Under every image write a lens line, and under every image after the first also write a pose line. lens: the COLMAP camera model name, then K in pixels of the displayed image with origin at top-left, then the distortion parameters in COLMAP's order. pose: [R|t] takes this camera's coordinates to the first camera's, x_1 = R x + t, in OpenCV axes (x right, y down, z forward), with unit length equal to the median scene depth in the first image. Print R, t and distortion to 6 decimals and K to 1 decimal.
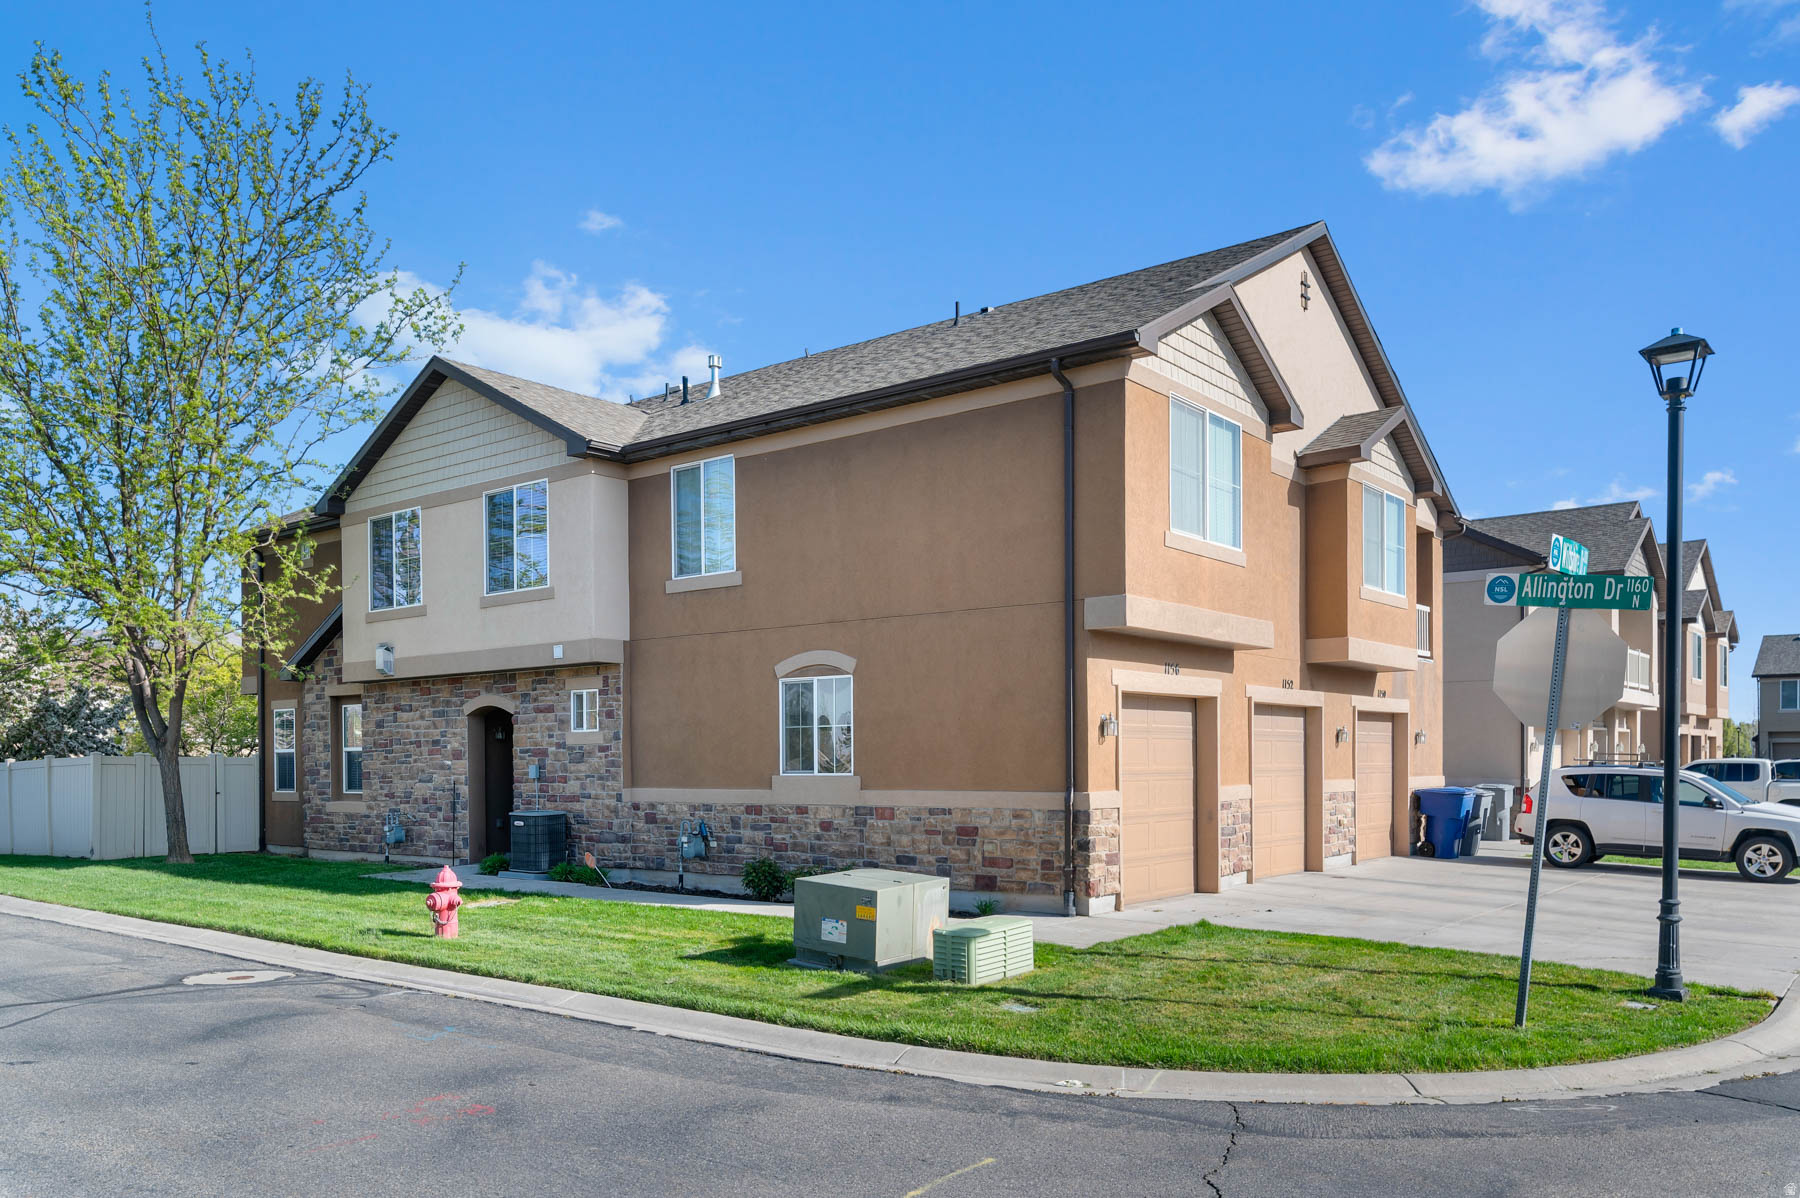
lens RADIAL K [[1344.1, 0, 898.4], [0, 1344.1, 778.7], [0, 0, 1]] dist [0.005178, 0.002200]
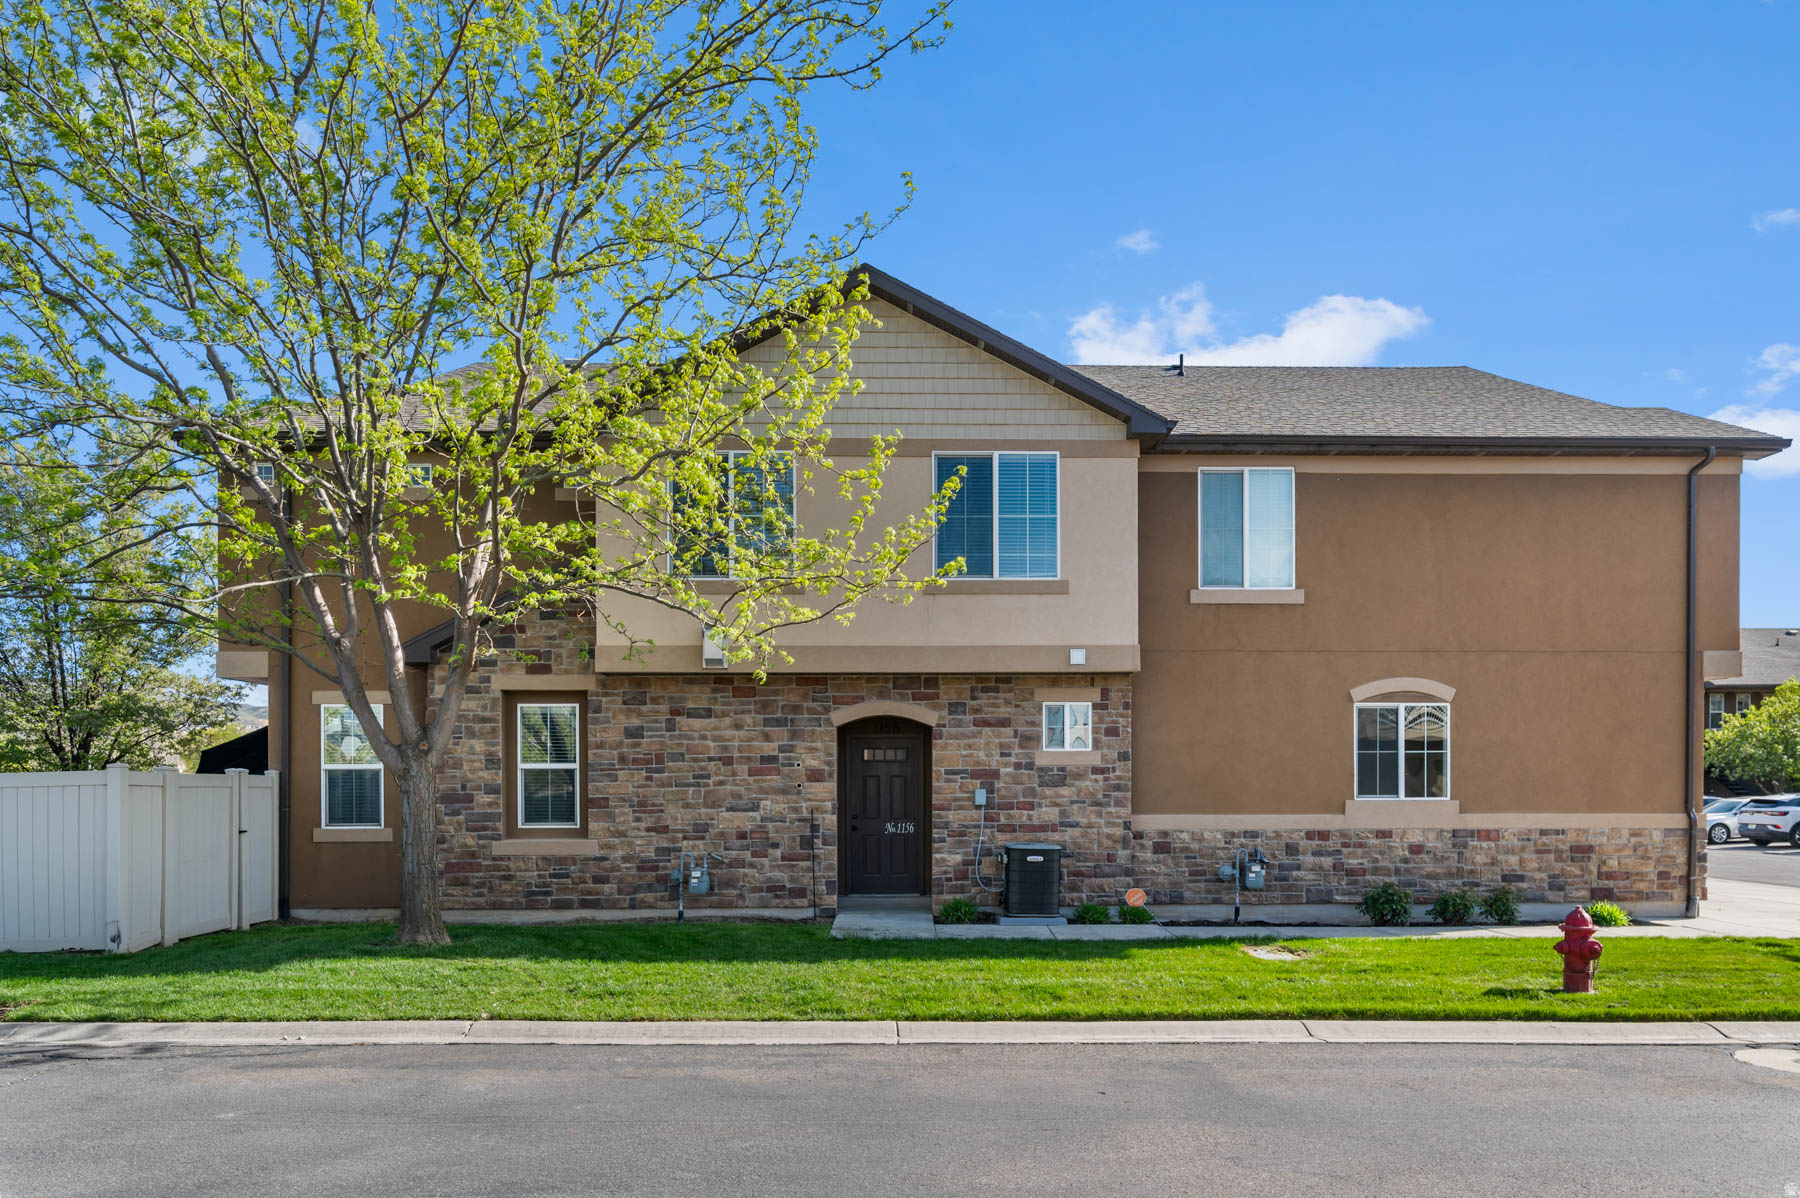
lens RADIAL K [[1137.8, 0, 898.8], [0, 1137.8, 797.9], [0, 0, 1]] dist [0.002641, 0.001730]
pose [[0.767967, -0.001556, 0.640487, -0.775048], [0.004816, 0.999983, -0.003345, -0.002430], [-0.640471, 0.005653, 0.767961, 0.496811]]
